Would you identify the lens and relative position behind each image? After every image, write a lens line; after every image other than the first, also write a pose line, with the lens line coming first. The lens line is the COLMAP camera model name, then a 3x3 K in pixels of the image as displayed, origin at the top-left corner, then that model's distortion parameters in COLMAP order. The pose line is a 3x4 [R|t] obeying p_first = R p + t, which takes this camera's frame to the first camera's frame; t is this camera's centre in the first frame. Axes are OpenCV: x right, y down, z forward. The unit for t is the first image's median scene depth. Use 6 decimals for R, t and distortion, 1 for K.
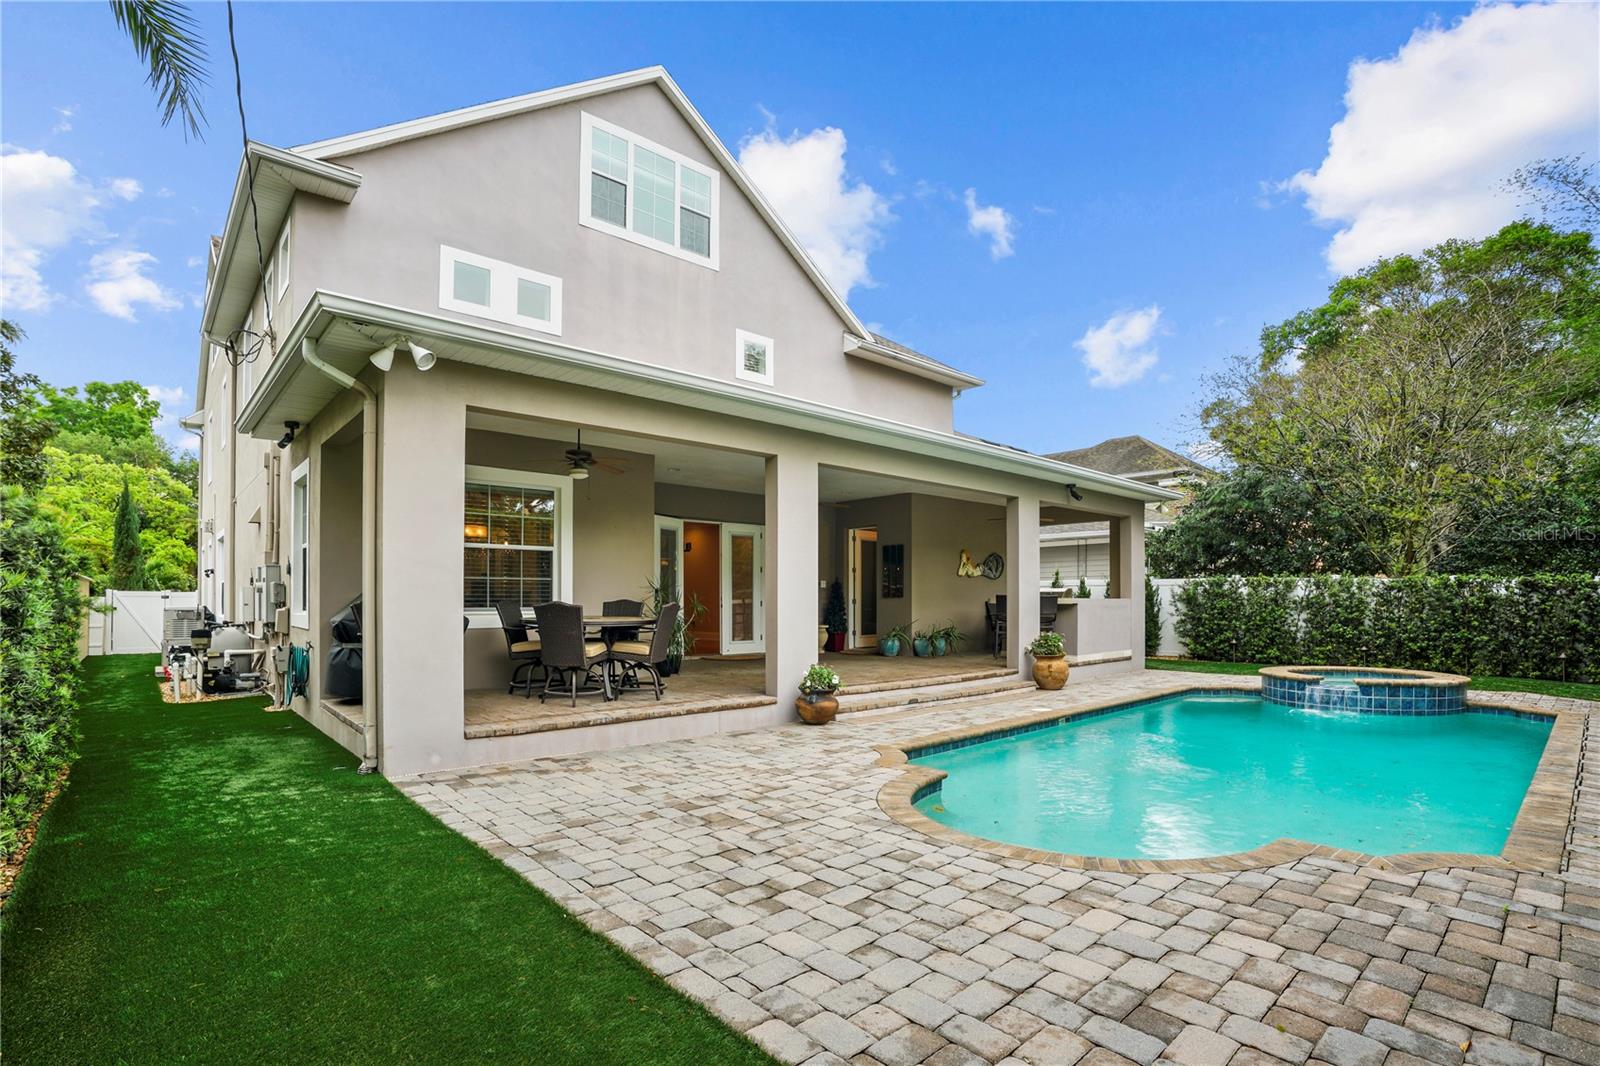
lens RADIAL K [[756.7, 0, 792.4], [0, 756.7, 589.0], [0, 0, 1]] dist [-0.019946, 0.005425]
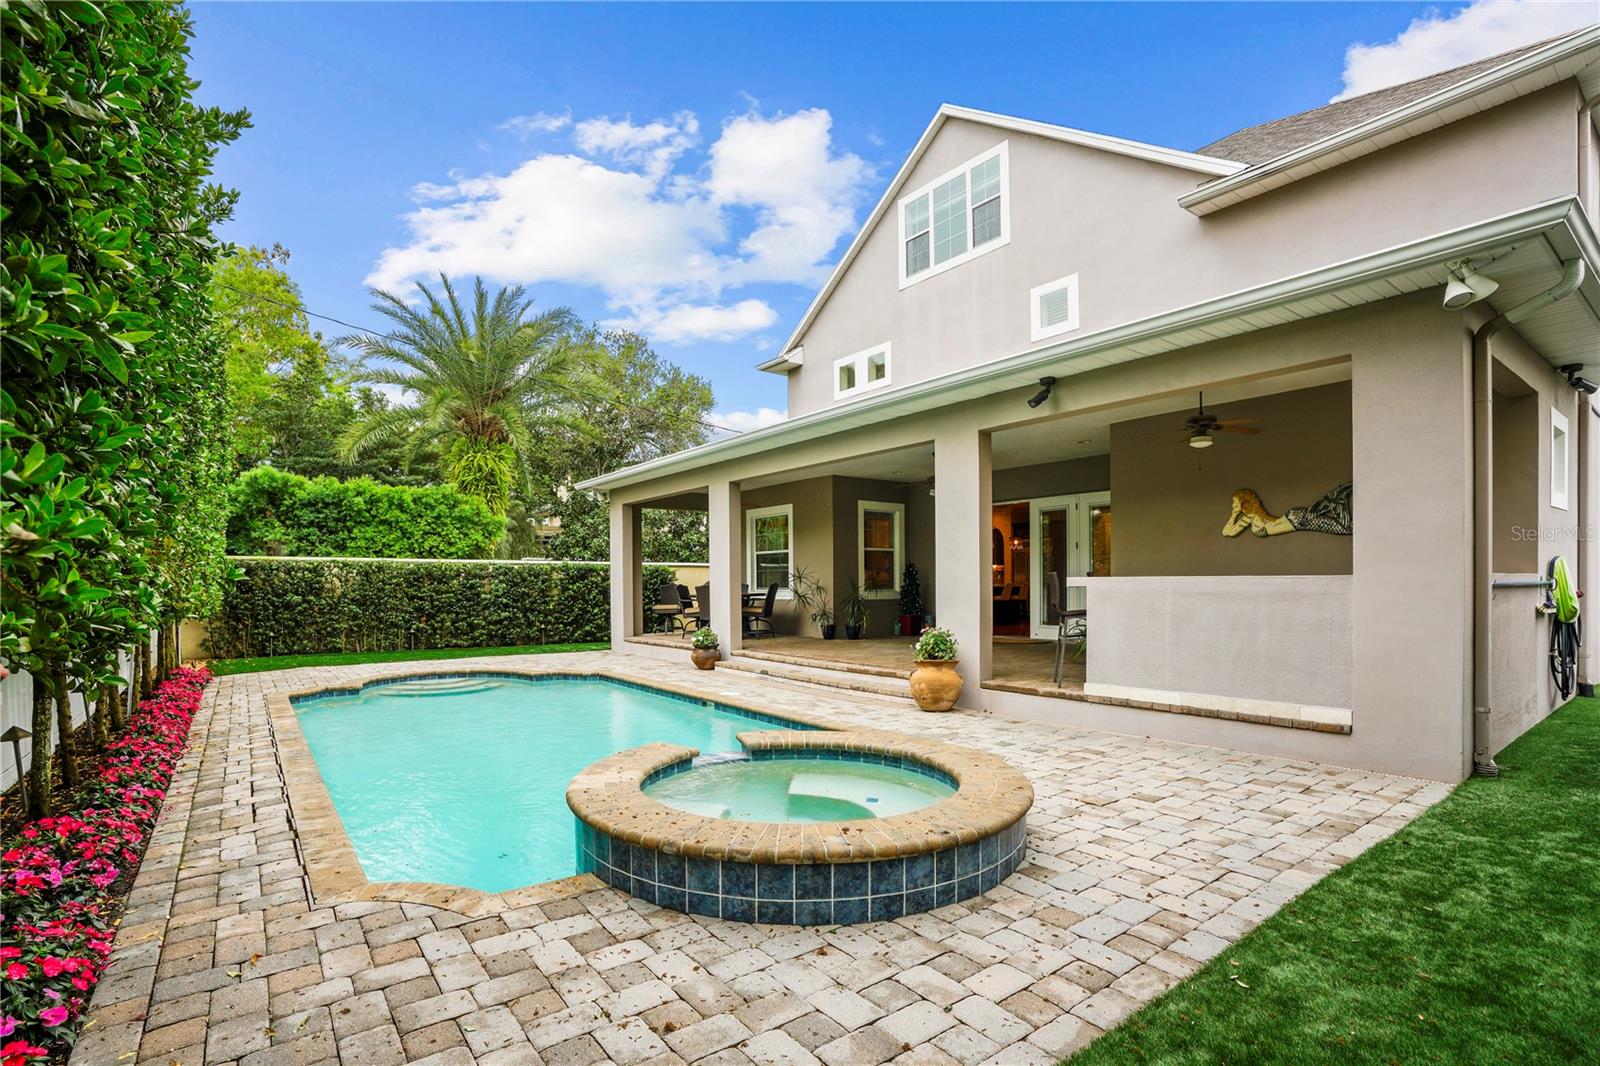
lens RADIAL K [[756.7, 0, 784.1], [0, 756.7, 587.2], [0, 0, 1]] dist [-0.019946, 0.005425]
pose [[-0.091846, 0.006333, -0.995753, 0.945642], [0.022702, 0.999733, 0.004265, 0.012115], [0.995514, -0.022214, -0.091965, 0.835787]]
